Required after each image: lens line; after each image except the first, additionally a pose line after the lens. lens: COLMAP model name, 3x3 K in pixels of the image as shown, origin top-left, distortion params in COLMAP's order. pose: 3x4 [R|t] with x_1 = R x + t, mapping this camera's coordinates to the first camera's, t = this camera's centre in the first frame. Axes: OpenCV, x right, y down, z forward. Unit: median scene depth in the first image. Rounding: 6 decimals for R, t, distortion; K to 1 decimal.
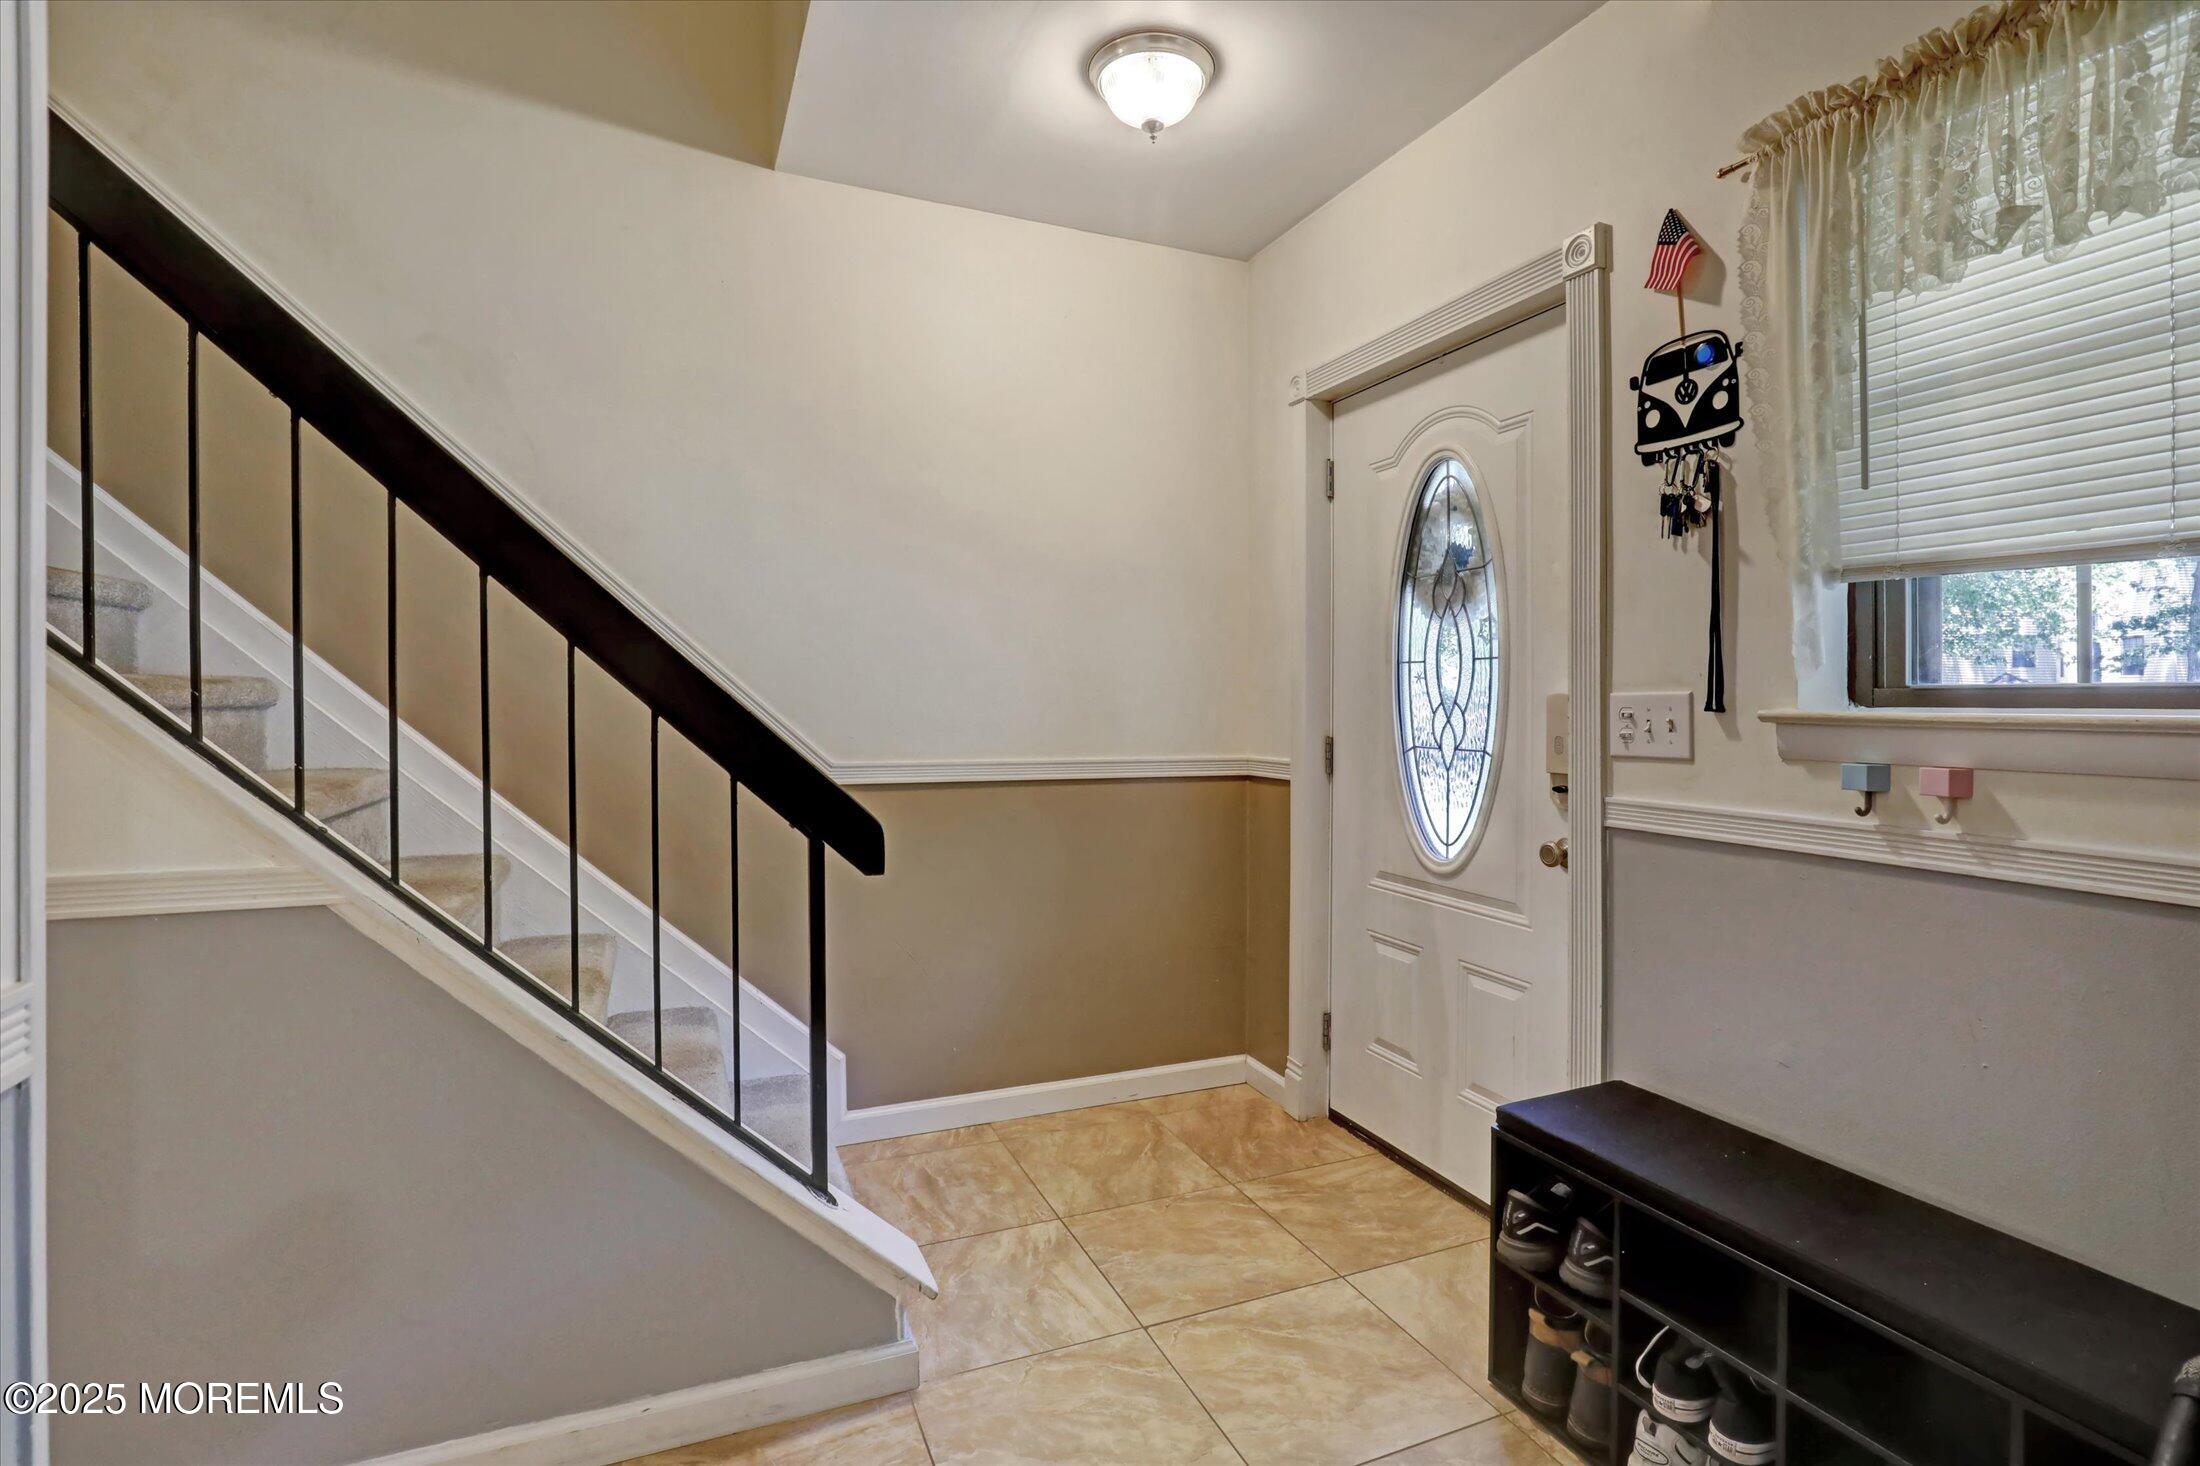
lens RADIAL K [[1001.1, 0, 1098.3], [0, 1001.1, 714.3], [0, 0, 1]] dist [-0.015585, 0.001643]
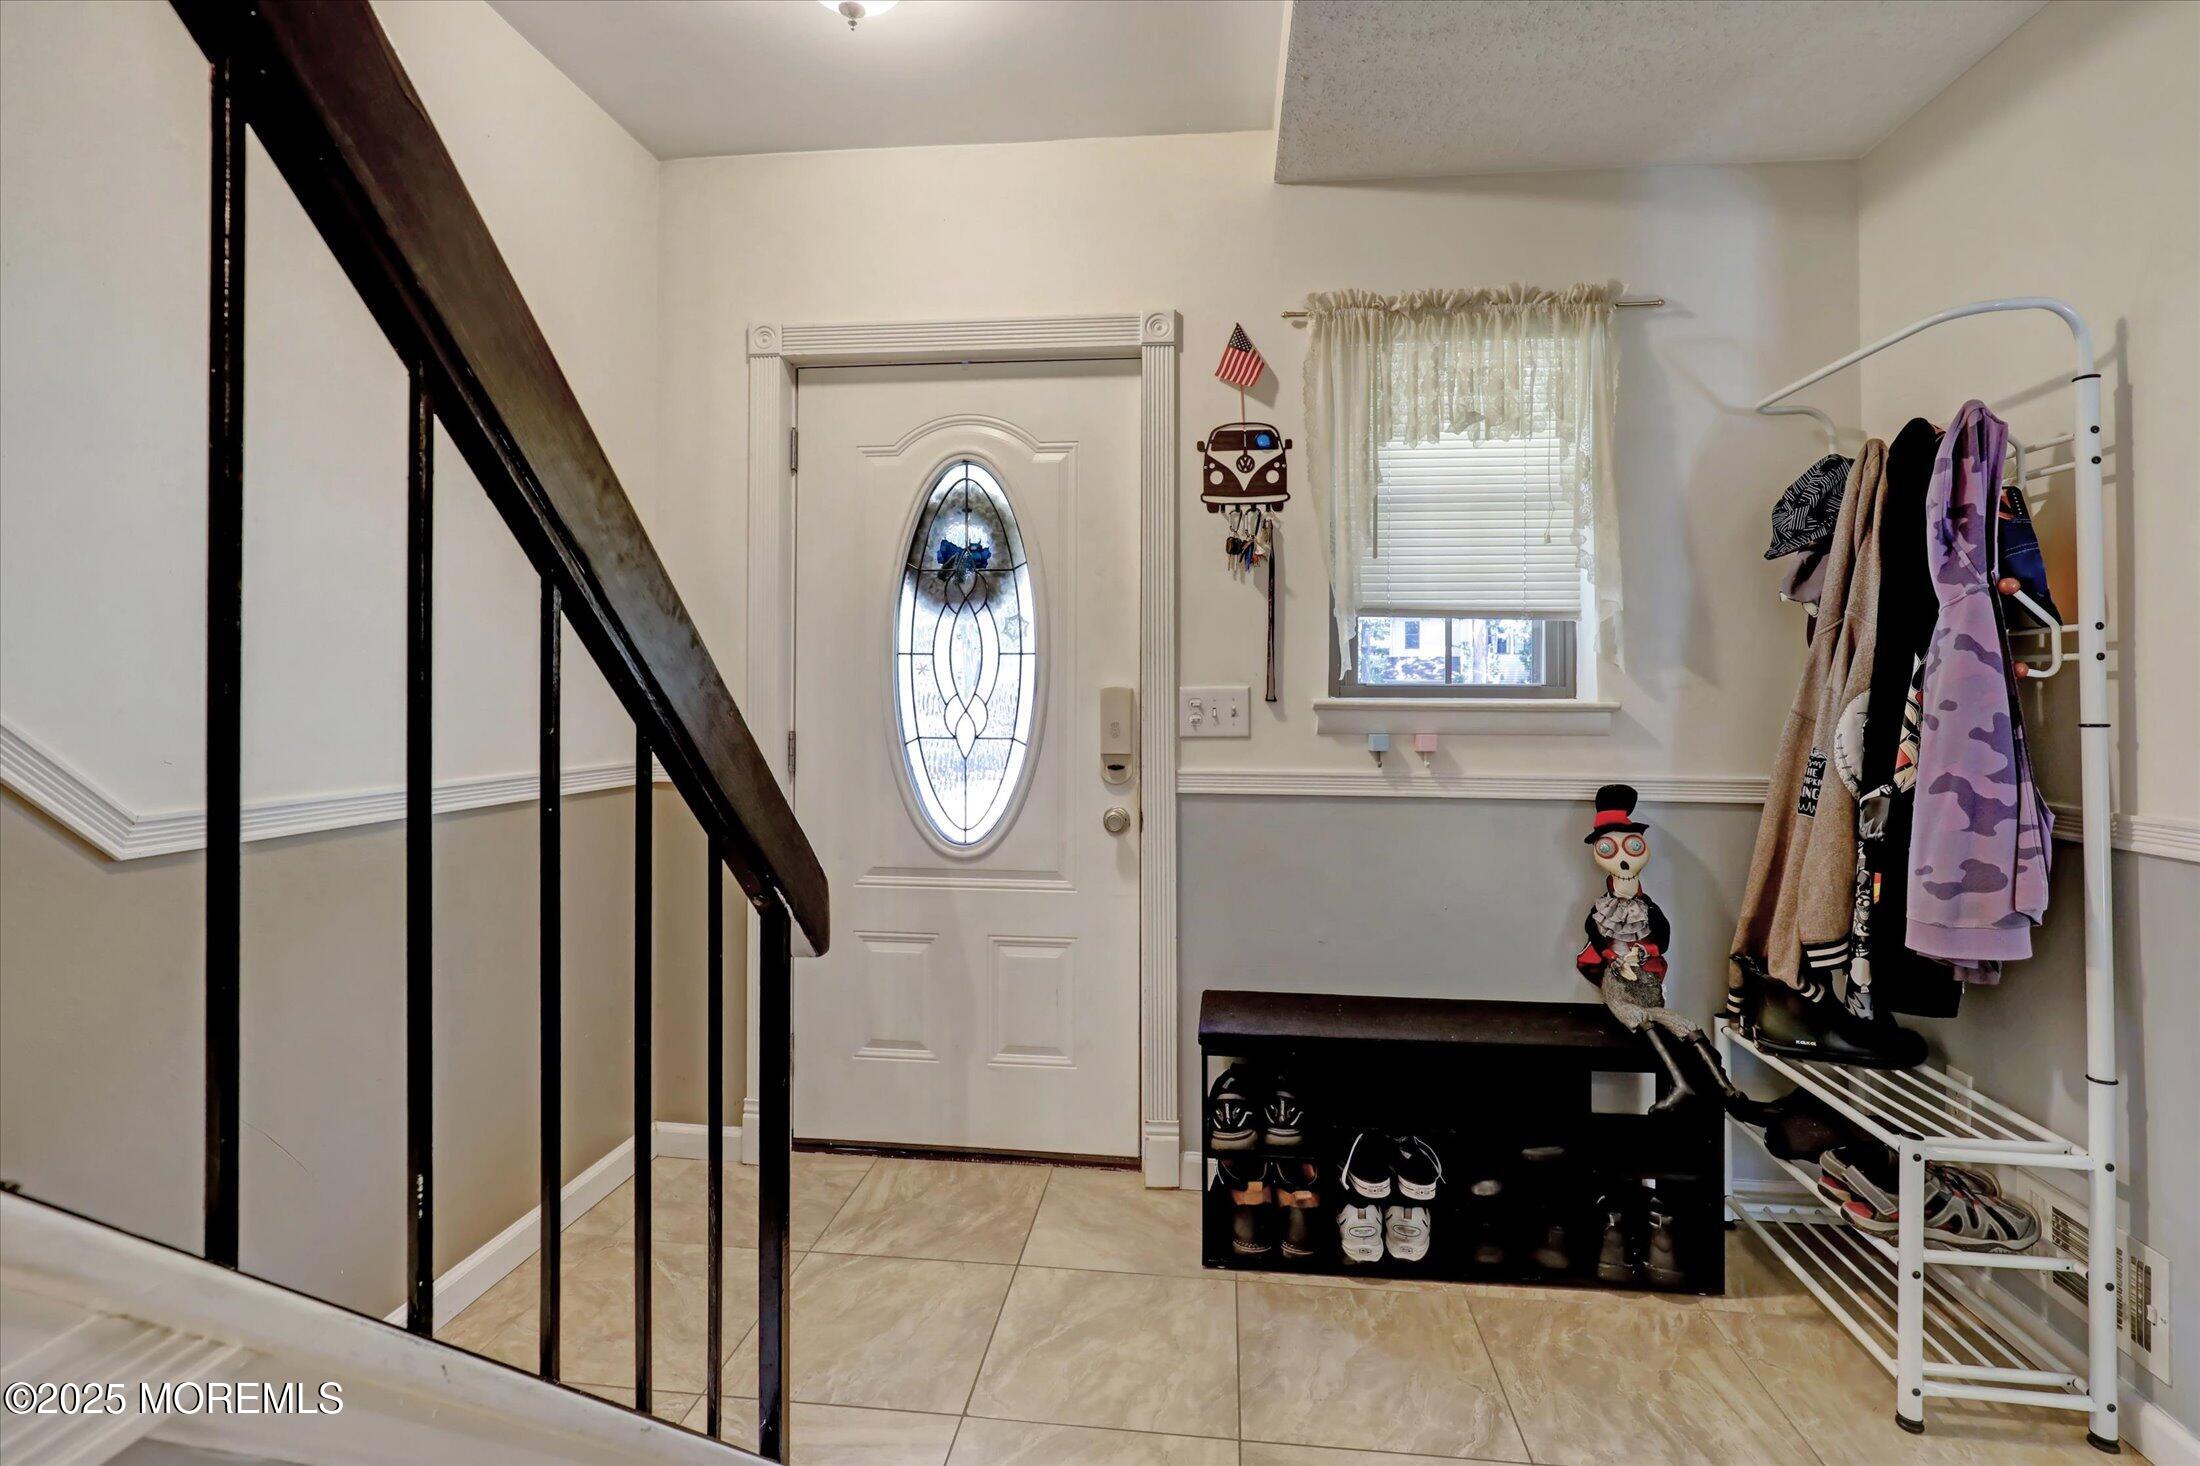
lens RADIAL K [[1001.1, 0, 1093.4], [0, 1001.1, 704.3], [0, 0, 1]] dist [-0.015585, 0.001643]
pose [[0.507862, -0.009466, 0.861386, -0.659985], [0.009489, 0.999940, 0.005394, -0.008069], [-0.861386, 0.005434, 0.507921, 0.476079]]
